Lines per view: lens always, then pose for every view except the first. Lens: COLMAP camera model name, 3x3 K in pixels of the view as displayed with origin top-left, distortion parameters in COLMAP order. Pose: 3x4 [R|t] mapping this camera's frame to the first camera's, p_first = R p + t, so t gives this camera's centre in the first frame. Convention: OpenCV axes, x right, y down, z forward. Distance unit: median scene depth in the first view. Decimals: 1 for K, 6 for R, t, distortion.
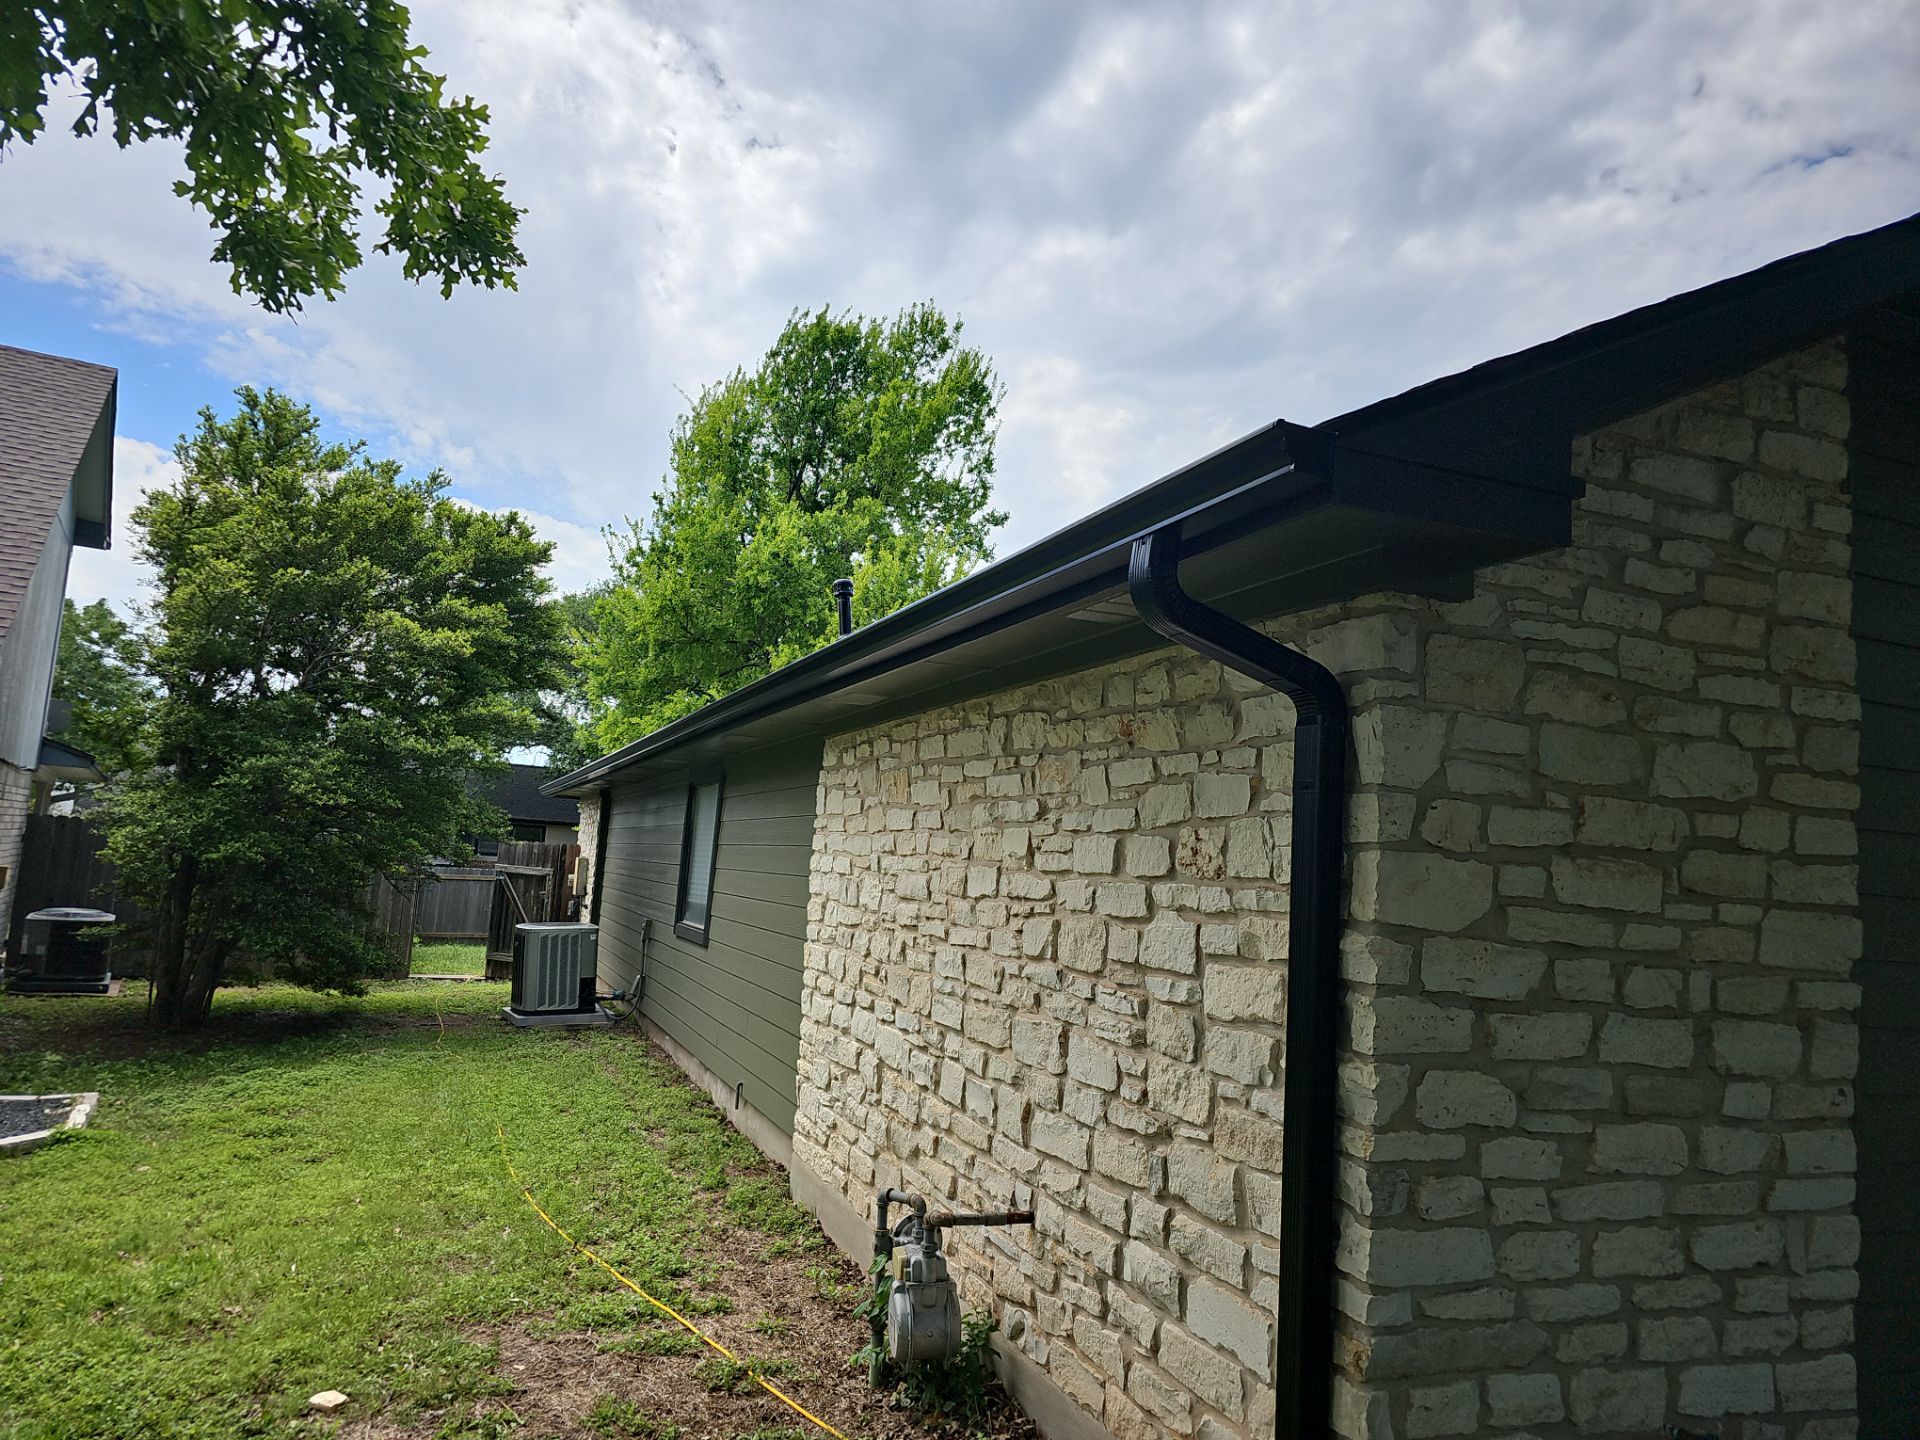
lens RADIAL K [[1255.4, 0, 961.6], [0, 1255.4, 735.7], [0, 0, 1]] dist [0.045452, -0.016320]
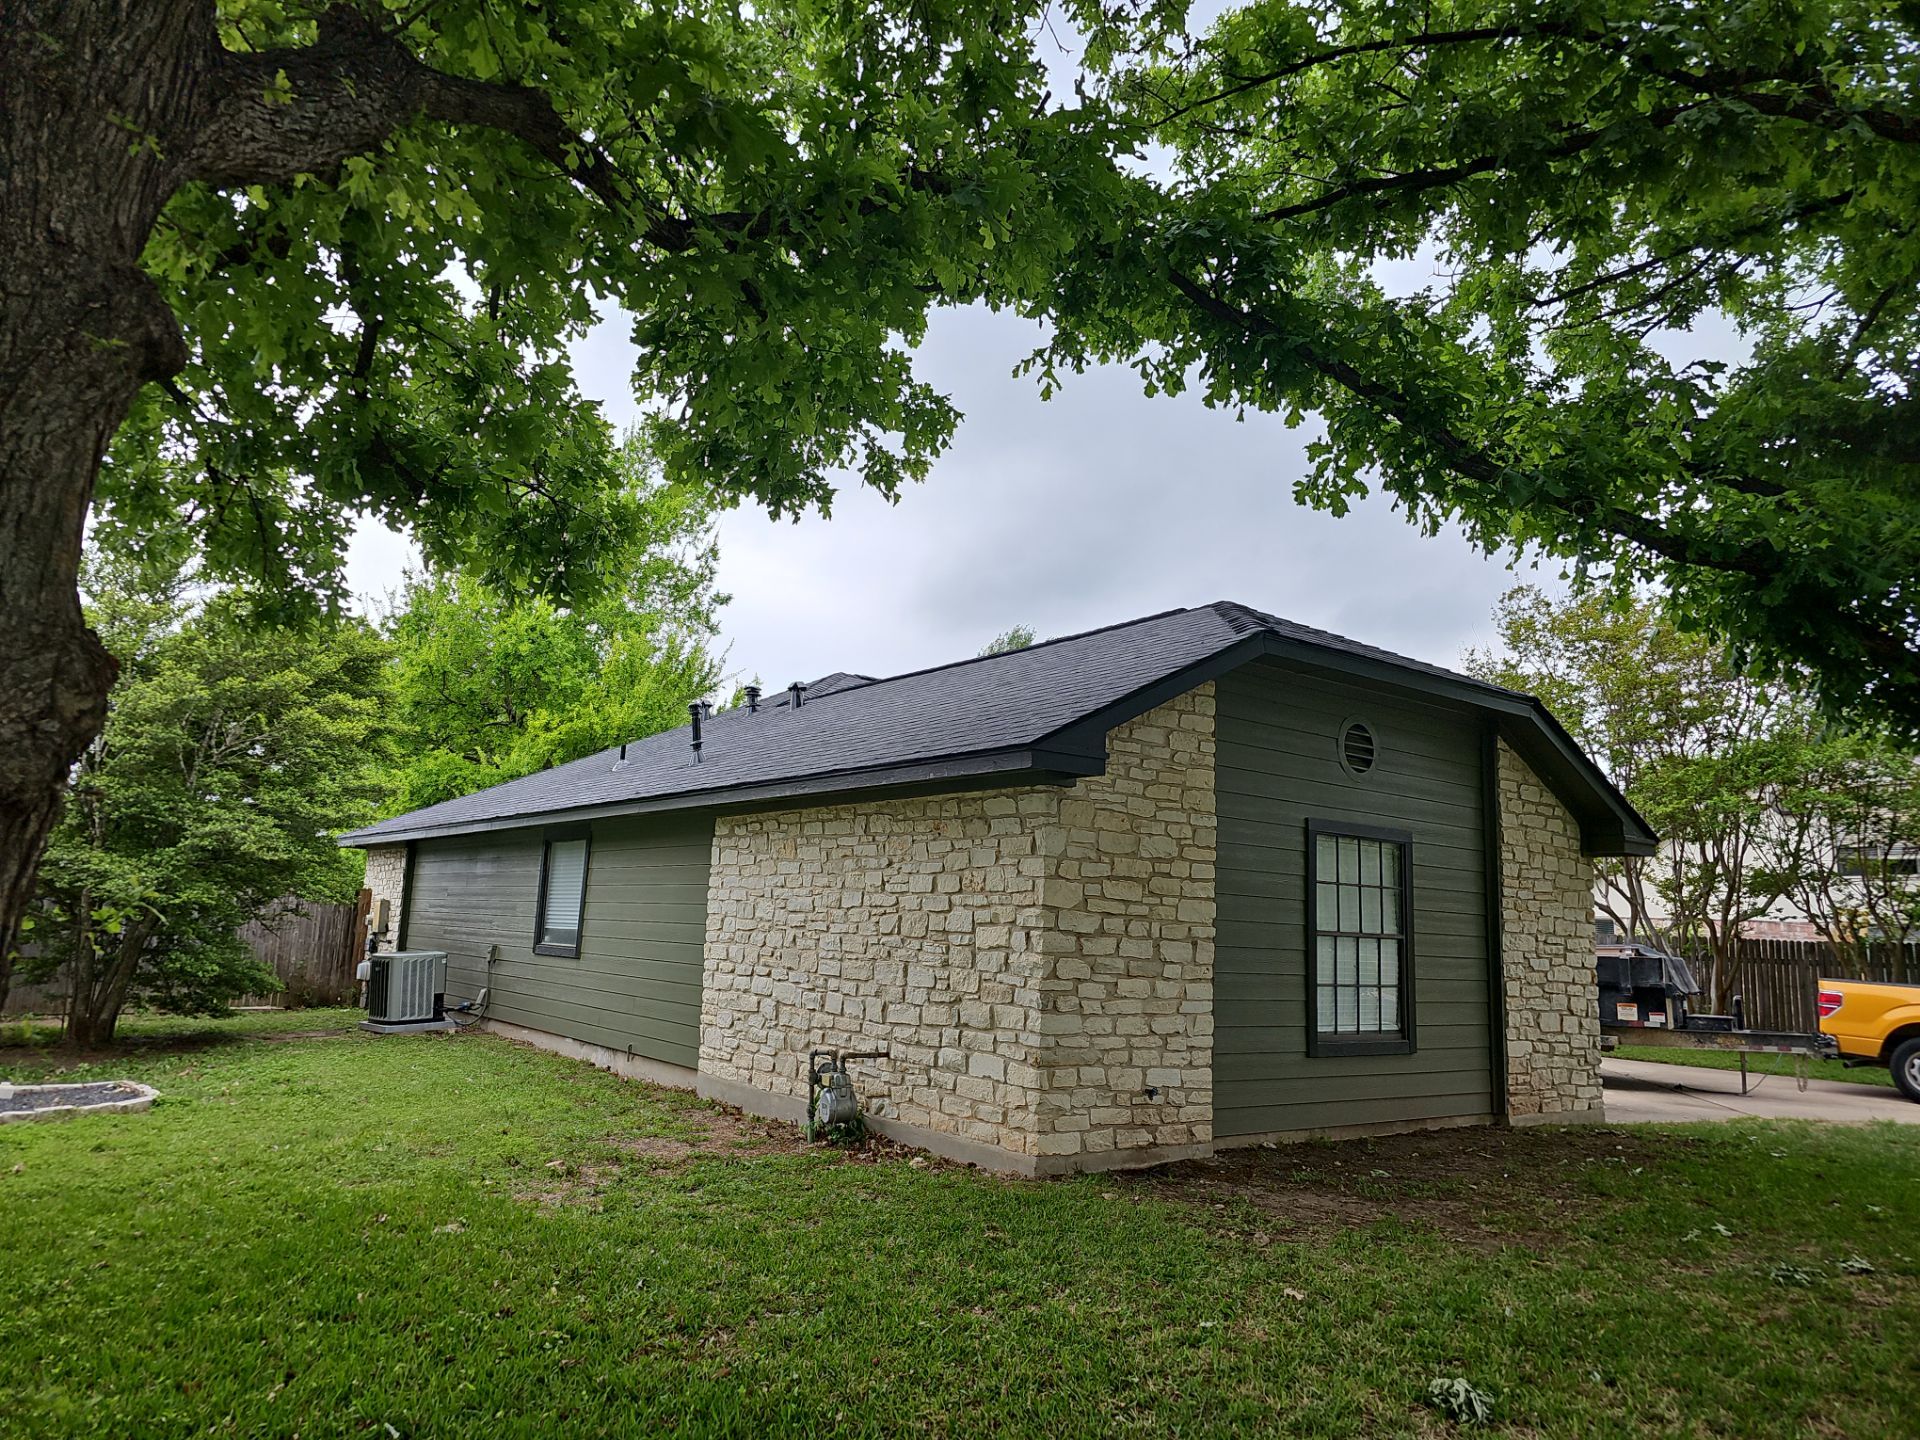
lens RADIAL K [[1255.4, 0, 949.3], [0, 1255.4, 706.1], [0, 0, 1]] dist [0.045452, -0.016320]
pose [[0.967501, 0.019168, 0.252138, -0.458974], [-0.006004, 0.998583, -0.052874, -0.112843], [-0.252794, 0.049642, 0.966246, -1.304328]]
